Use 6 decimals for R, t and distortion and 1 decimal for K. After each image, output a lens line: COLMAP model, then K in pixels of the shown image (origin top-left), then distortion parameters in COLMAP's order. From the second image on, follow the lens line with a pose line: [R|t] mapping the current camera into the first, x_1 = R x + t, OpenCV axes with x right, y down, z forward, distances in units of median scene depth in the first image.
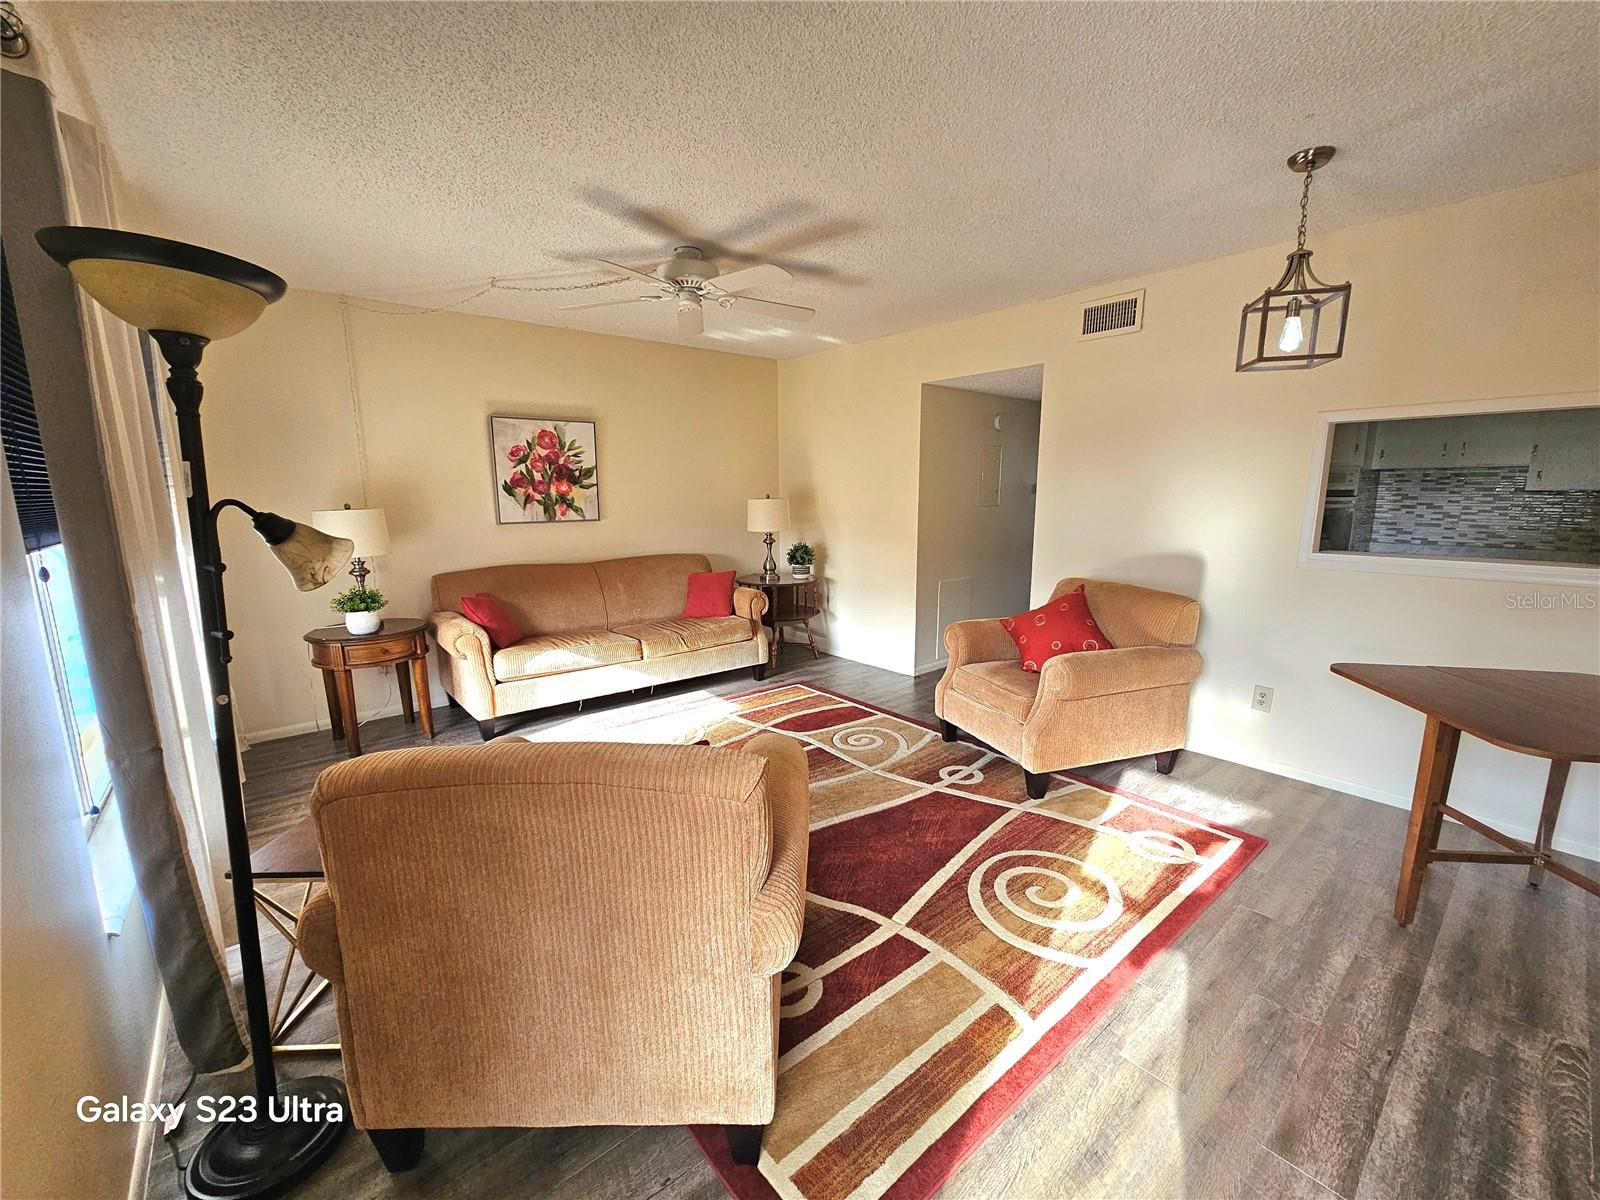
lens RADIAL K [[643.8, 0, 810.9], [0, 643.8, 602.0], [0, 0, 1]] dist [-0.001035, -0.000411]
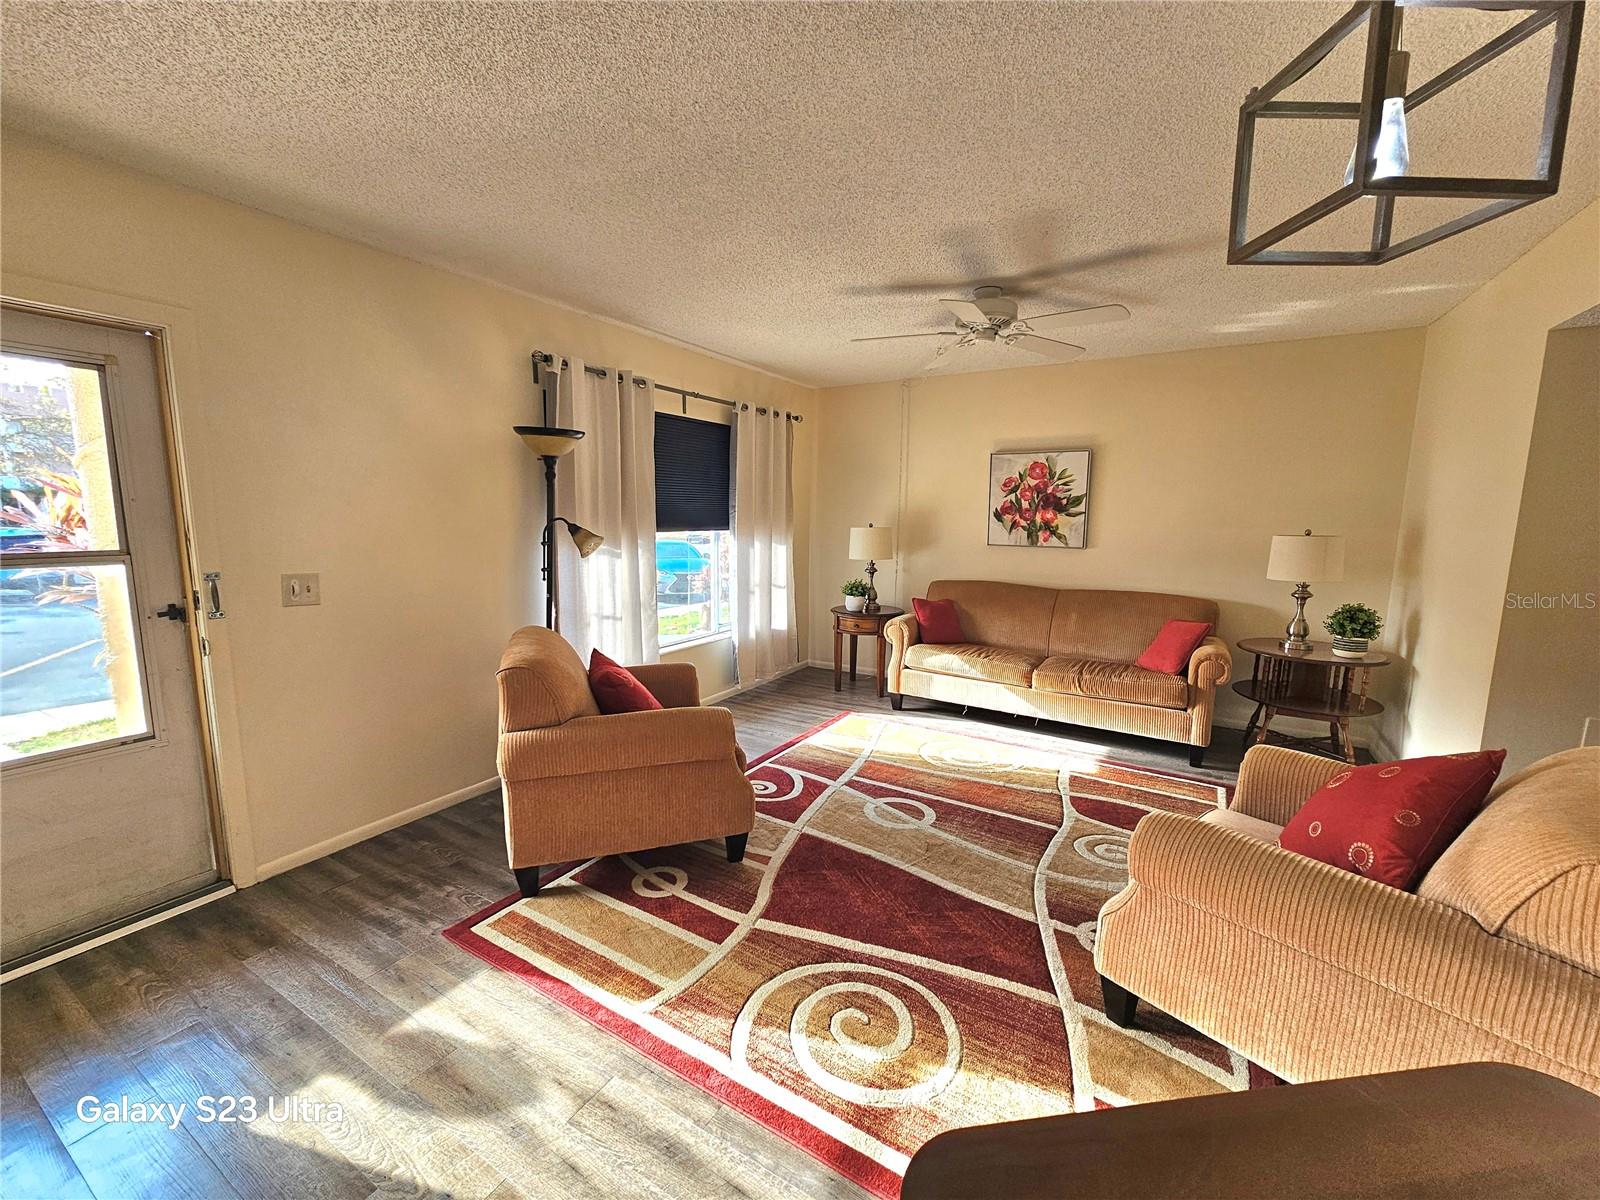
lens RADIAL K [[643.8, 0, 802.5], [0, 643.8, 604.7], [0, 0, 1]] dist [-0.001035, -0.000411]
pose [[0.340723, 0.147439, -0.928531, 0.729236], [-0.176402, 0.980112, 0.090899, -0.090835], [0.923466, 0.132823, 0.359956, 0.414840]]
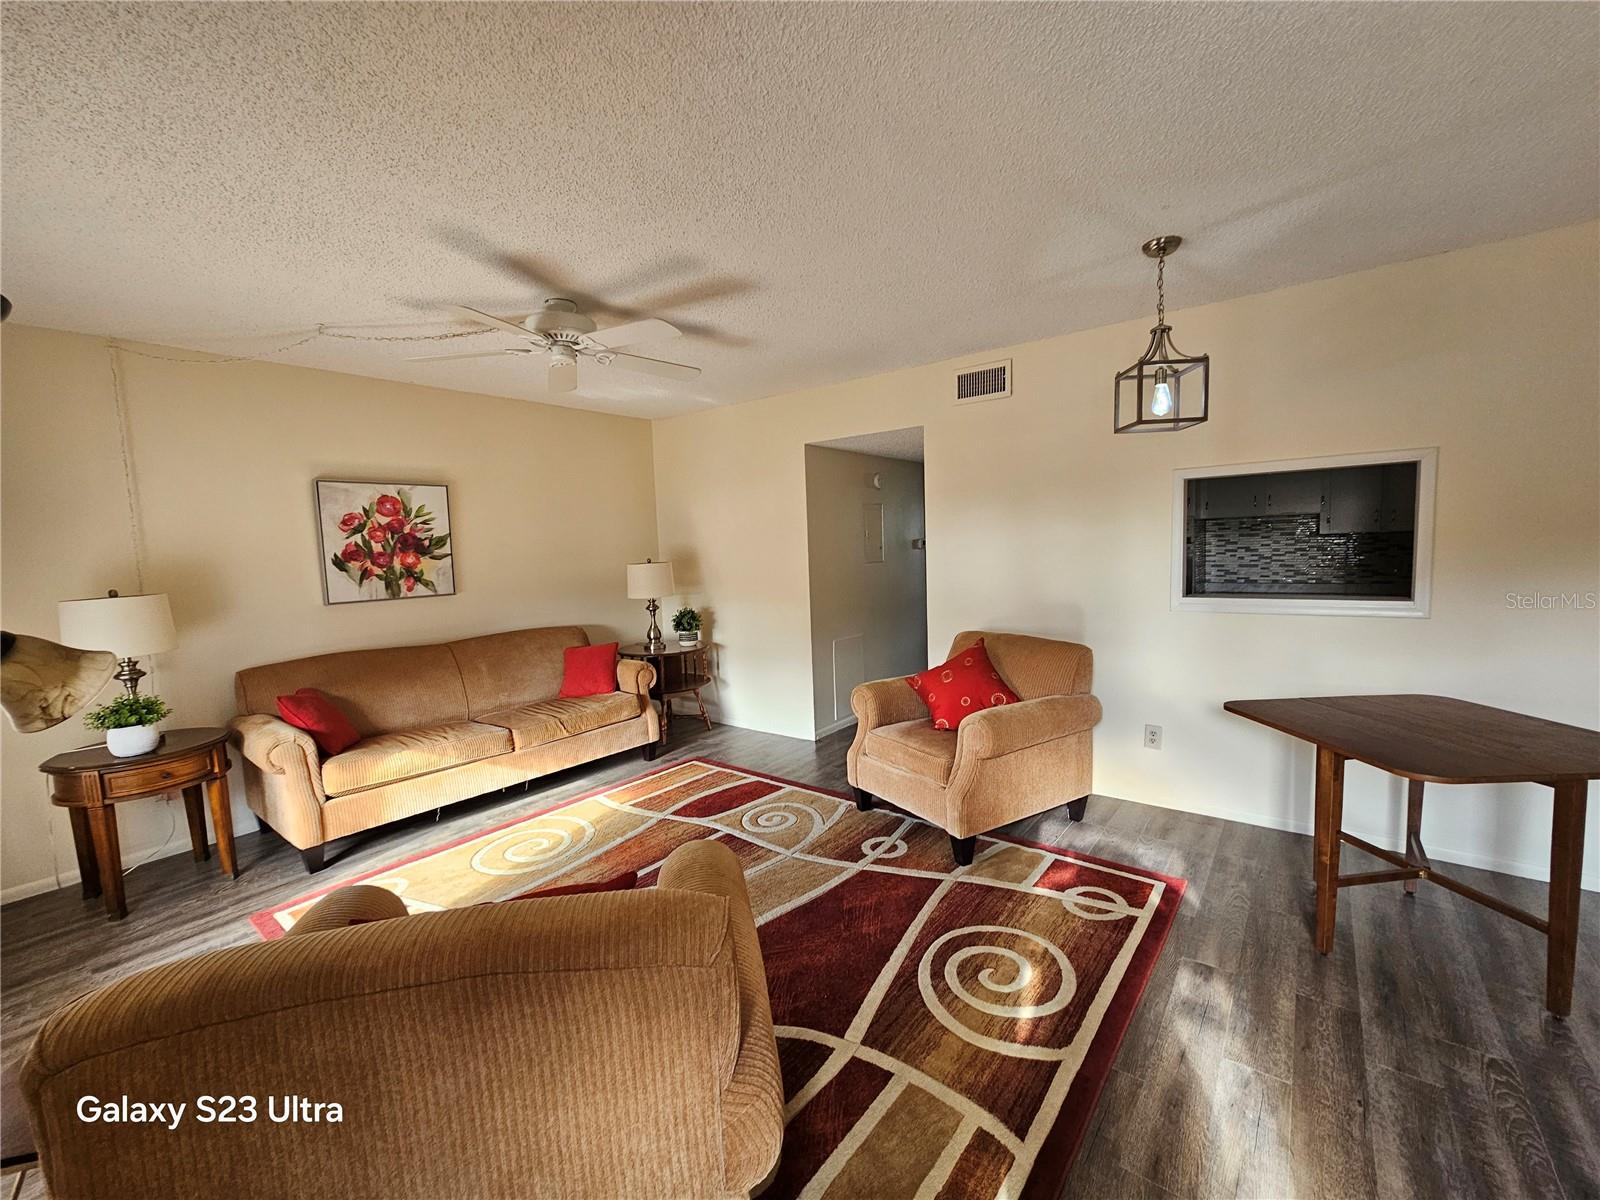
lens RADIAL K [[643.8, 0, 814.2], [0, 643.8, 601.8], [0, 0, 1]] dist [-0.001035, -0.000411]
pose [[0.977822, -0.047514, 0.203979, -0.044065], [0.065337, 0.994525, -0.081548, -0.020327], [-0.198988, 0.093067, 0.975573, 0.066404]]
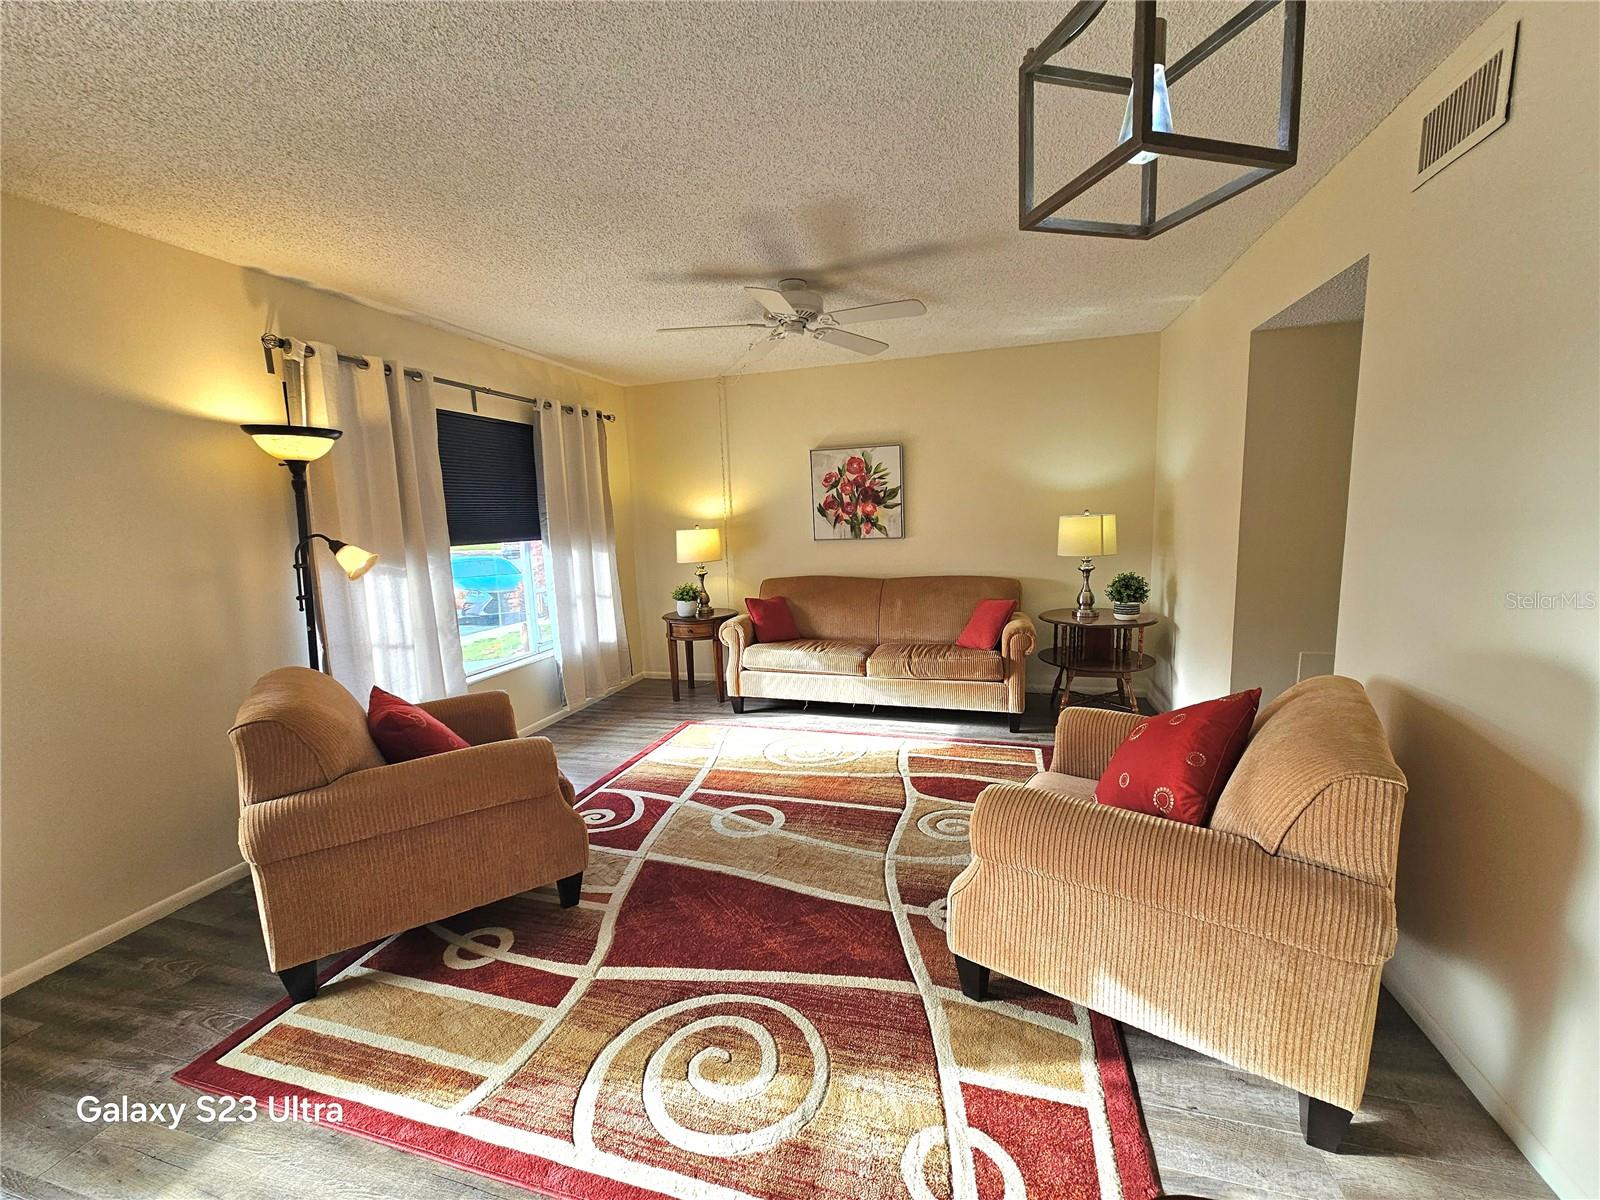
lens RADIAL K [[643.8, 0, 797.9], [0, 643.8, 605.5], [0, 0, 1]] dist [-0.001035, -0.000411]
pose [[0.566265, 0.106274, -0.817343, 0.694955], [-0.112442, 0.992342, 0.051127, -0.086937], [0.816518, 0.062953, 0.573878, 0.444964]]
